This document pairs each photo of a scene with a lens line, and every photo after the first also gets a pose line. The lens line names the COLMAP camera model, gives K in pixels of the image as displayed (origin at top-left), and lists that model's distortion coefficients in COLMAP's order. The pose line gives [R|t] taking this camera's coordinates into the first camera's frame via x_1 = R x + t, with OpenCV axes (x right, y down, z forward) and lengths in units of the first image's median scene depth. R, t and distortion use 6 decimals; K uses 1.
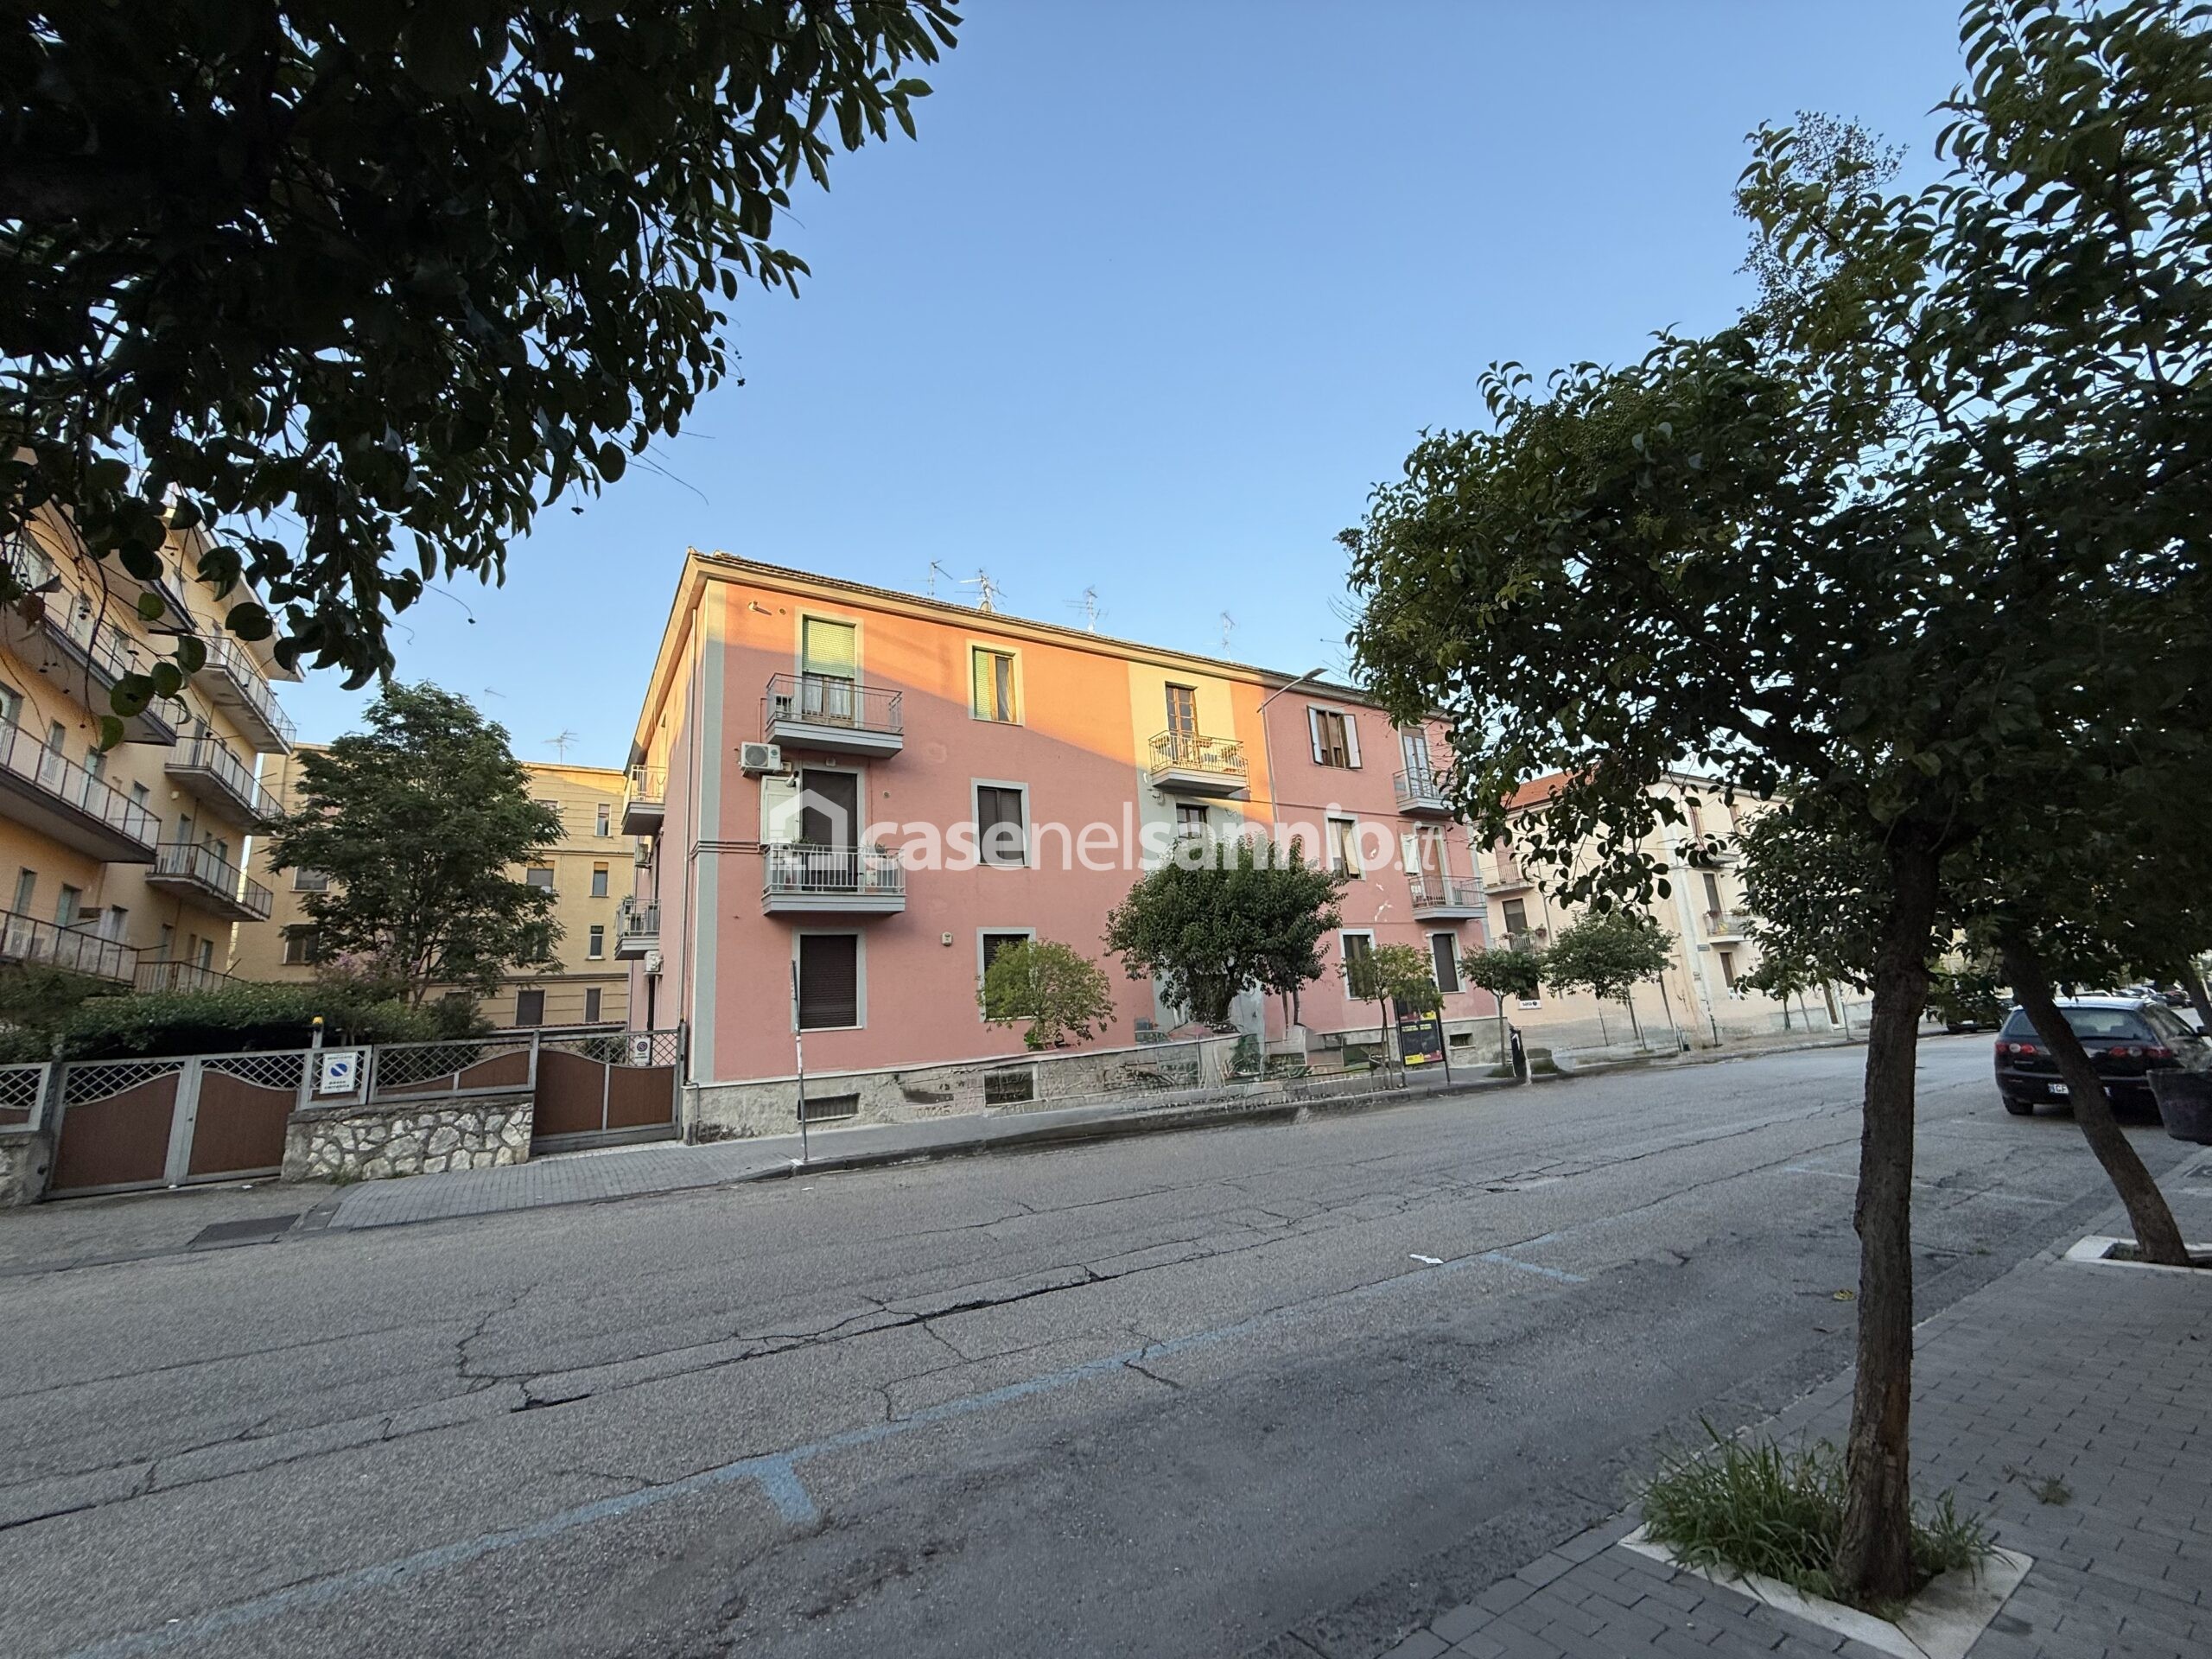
lens RADIAL K [[878.6, 0, 1101.0], [0, 878.6, 826.1], [0, 0, 1]] dist [-0.000424, -0.000005]
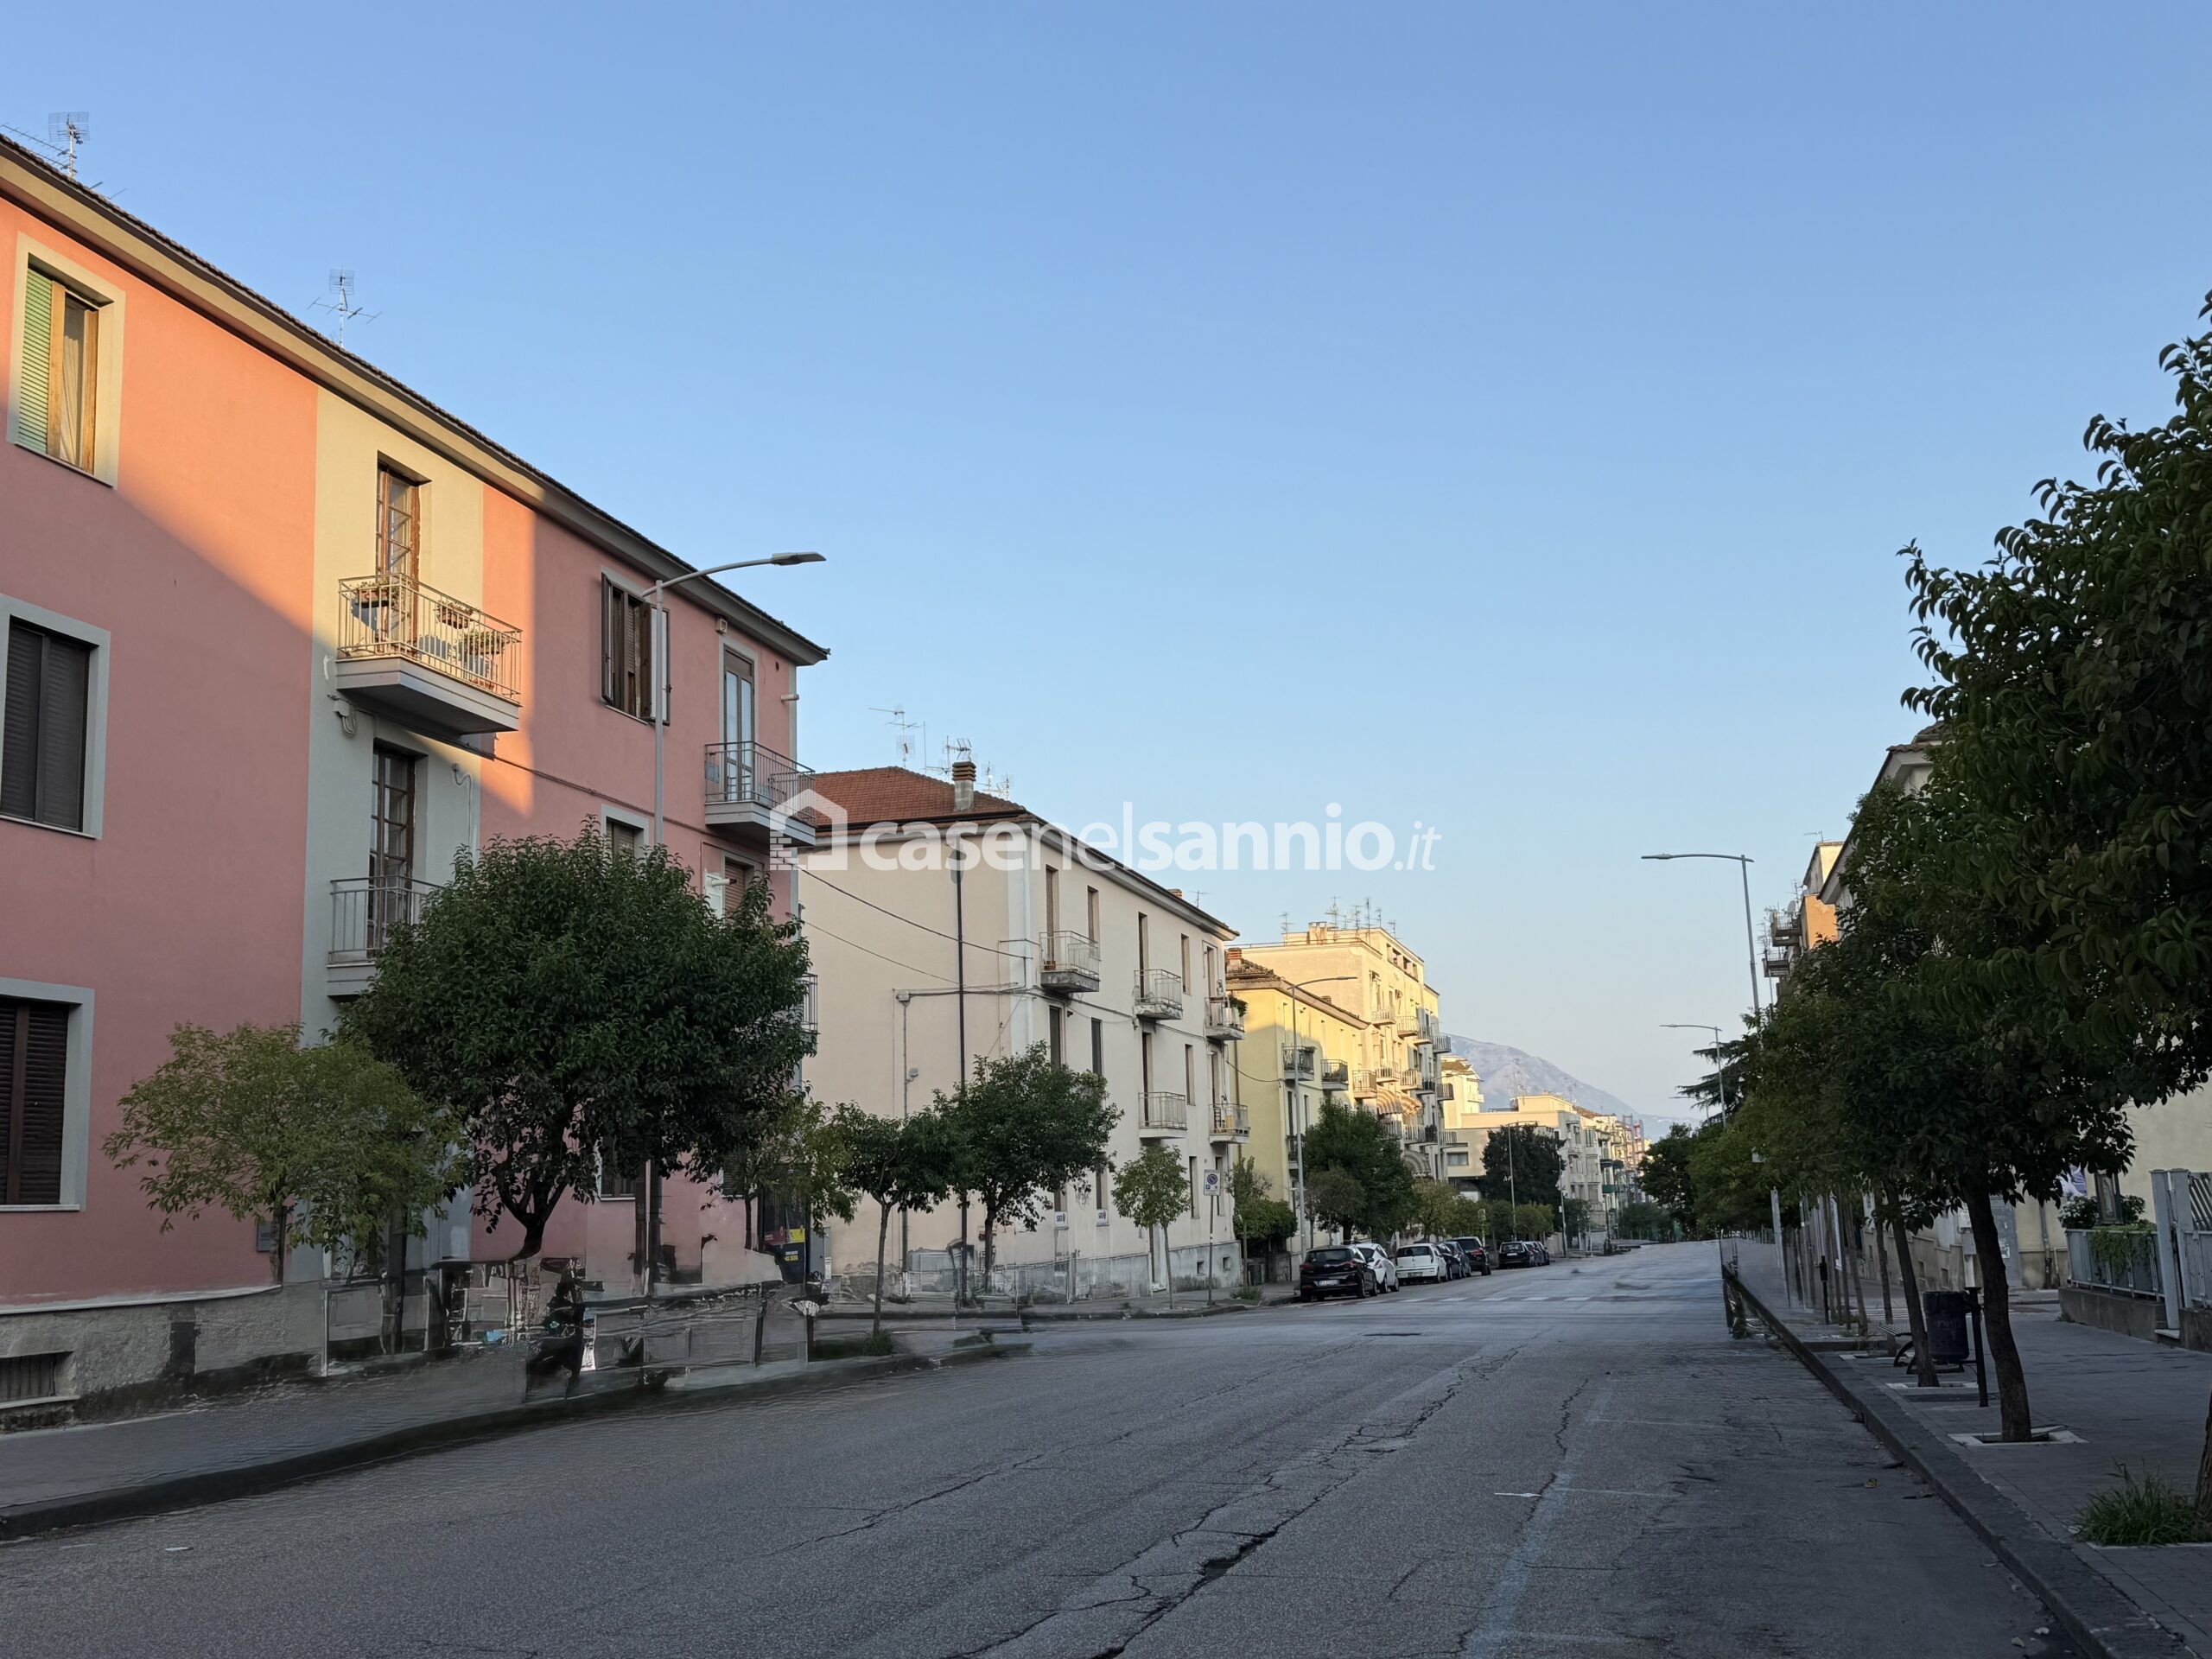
lens RADIAL K [[2159.4, 0, 1106.0], [0, 2159.4, 829.5], [0, 0, 1]] dist [0.180758, -0.378294]
pose [[0.723099, 0.158737, 0.672258, -0.369118], [-0.167716, 0.984460, -0.052056, 0.014743], [-0.670074, -0.075107, 0.738484, -0.051951]]
